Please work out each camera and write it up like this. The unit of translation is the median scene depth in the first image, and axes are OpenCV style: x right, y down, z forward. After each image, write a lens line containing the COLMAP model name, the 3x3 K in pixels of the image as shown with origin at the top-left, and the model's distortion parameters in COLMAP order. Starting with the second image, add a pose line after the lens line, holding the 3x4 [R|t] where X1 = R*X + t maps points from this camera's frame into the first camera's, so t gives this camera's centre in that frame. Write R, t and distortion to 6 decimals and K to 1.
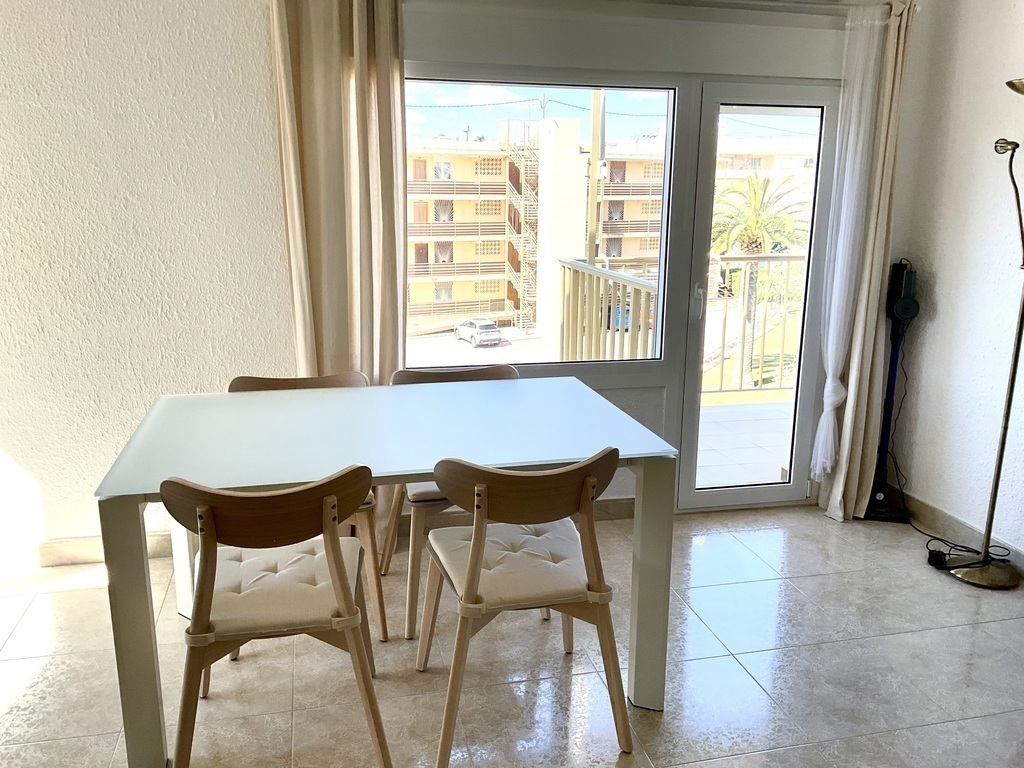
lens RADIAL K [[847.8, 0, 503.9], [0, 847.8, 384.2], [0, 0, 1]] dist [0.080852, -0.155535]
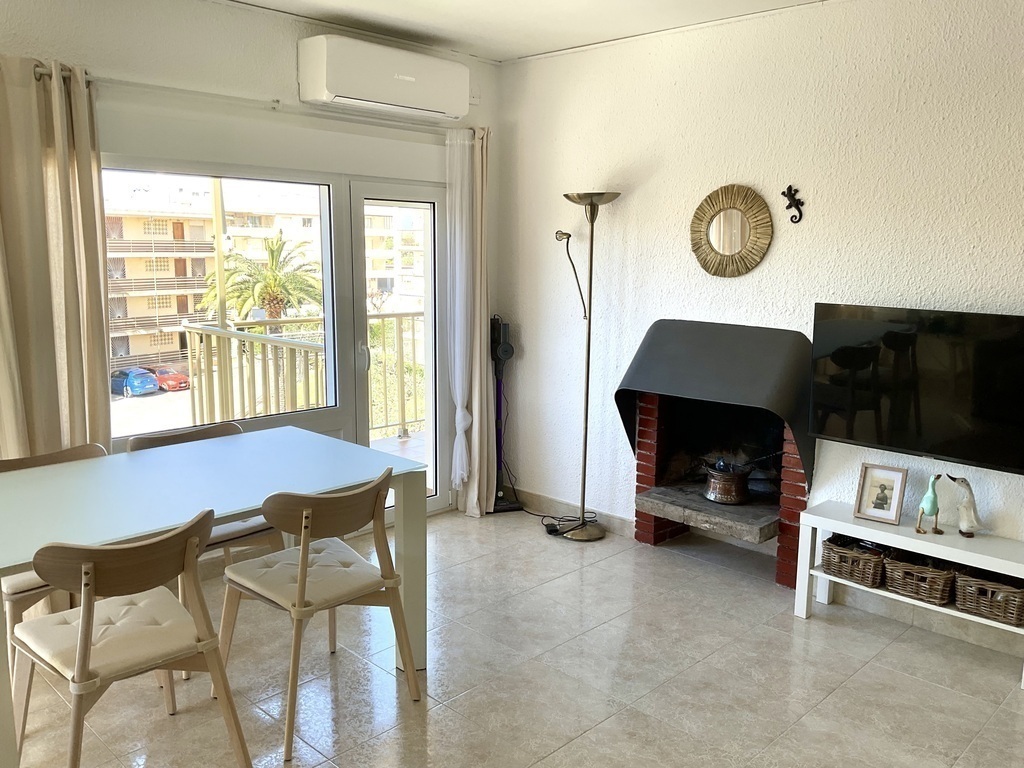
lens RADIAL K [[847.8, 0, 503.9], [0, 847.8, 384.2], [0, 0, 1]] dist [0.080852, -0.155535]
pose [[0.847627, -0.084329, 0.523849, -0.244564], [0.117612, 0.992591, -0.030518, 0.004028], [-0.517394, 0.087478, 0.851264, -0.140131]]
